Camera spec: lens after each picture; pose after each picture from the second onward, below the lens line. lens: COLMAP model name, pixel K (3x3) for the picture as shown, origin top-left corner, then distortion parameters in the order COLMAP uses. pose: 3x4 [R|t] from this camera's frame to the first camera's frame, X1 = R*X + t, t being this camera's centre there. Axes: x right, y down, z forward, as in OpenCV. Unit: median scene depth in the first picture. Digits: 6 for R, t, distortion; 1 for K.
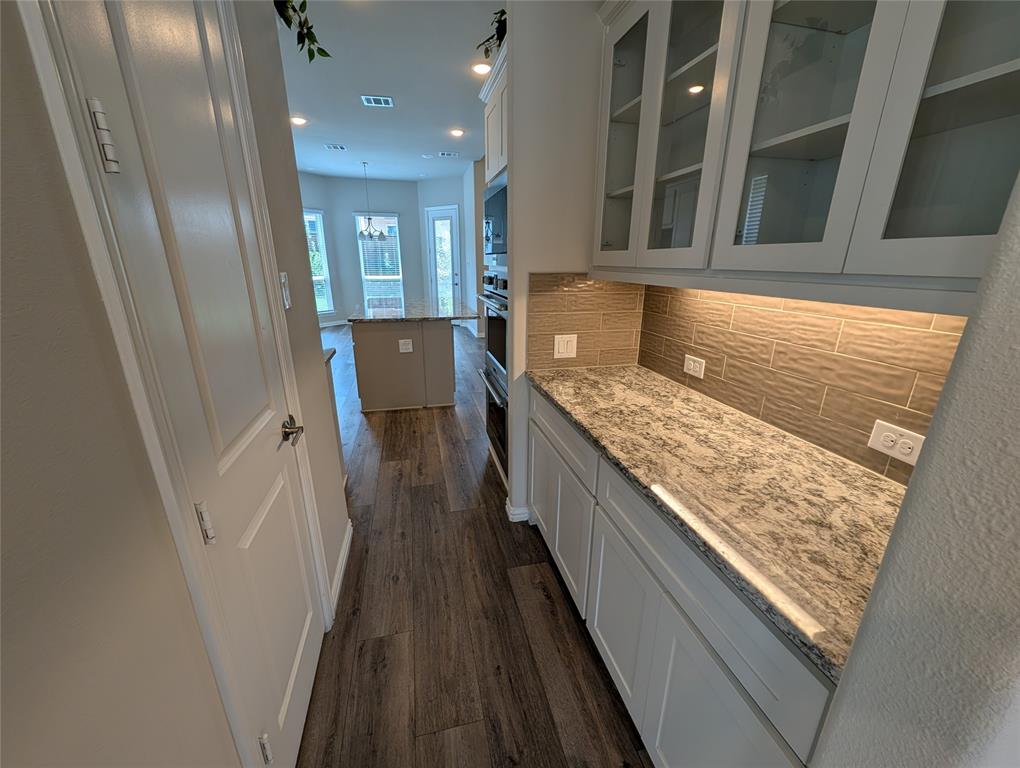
lens RADIAL K [[393.5, 0, 507.2], [0, 393.5, 383.0], [0, 0, 1]] dist [0.003422, 0.000199]
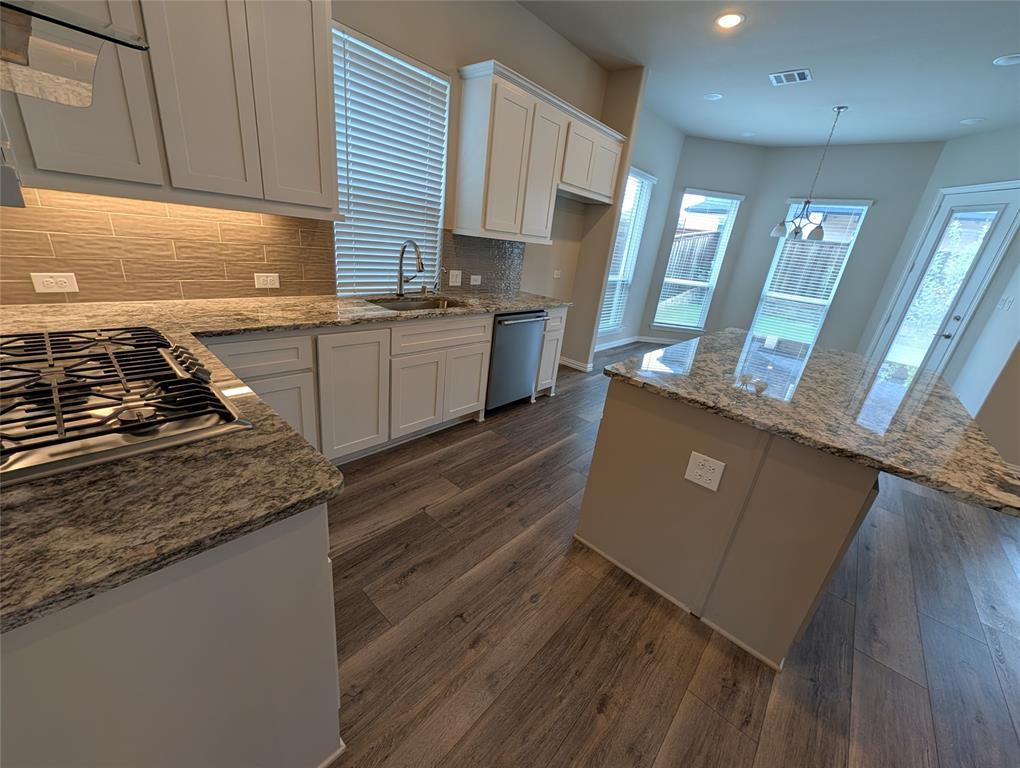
lens RADIAL K [[393.5, 0, 504.1], [0, 393.5, 385.1], [0, 0, 1]] dist [0.003422, 0.000199]
pose [[0.561060, 0.342264, -0.753702, -0.045574], [-0.347608, 0.923761, 0.160729, -0.078495], [0.751252, 0.171814, 0.637259, 0.266189]]
